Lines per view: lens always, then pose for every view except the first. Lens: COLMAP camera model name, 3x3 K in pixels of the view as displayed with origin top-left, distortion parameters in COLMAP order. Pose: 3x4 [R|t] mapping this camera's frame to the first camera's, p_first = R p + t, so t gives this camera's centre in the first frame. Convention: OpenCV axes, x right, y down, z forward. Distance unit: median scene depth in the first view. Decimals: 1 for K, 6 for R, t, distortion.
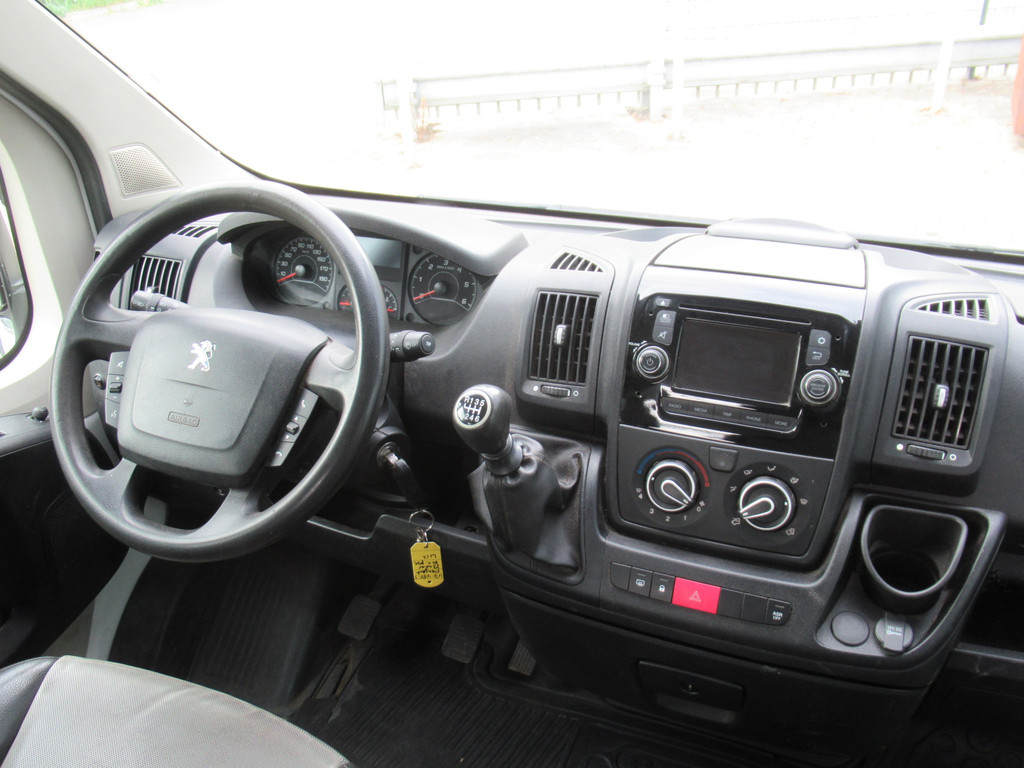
lens RADIAL K [[743.8, 0, 511.8], [0, 743.8, 384.9], [0, 0, 1]] dist [0.004899, 0.001106]
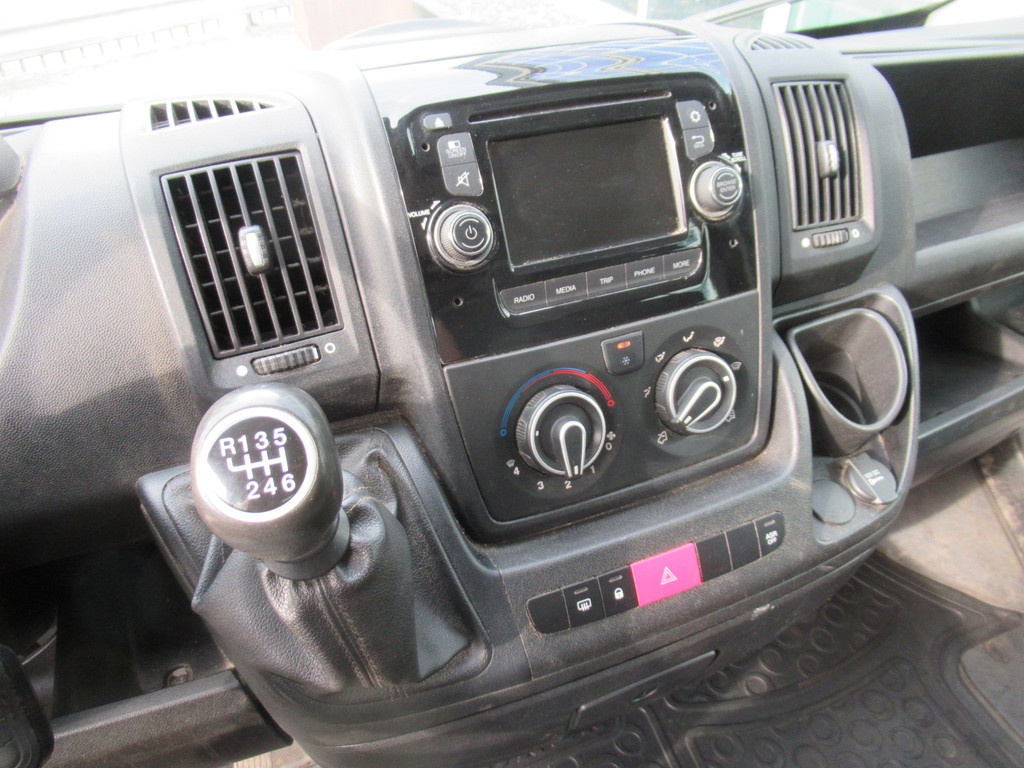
lens RADIAL K [[744.0, 0, 514.1], [0, 744.0, 380.7], [0, 0, 1]] dist [0.005001, 0.002679]
pose [[0.728989, -0.387816, 0.564070, -0.130814], [0.339769, 0.920354, 0.193664, -0.026907], [-0.594250, 0.050475, 0.802695, 0.575907]]
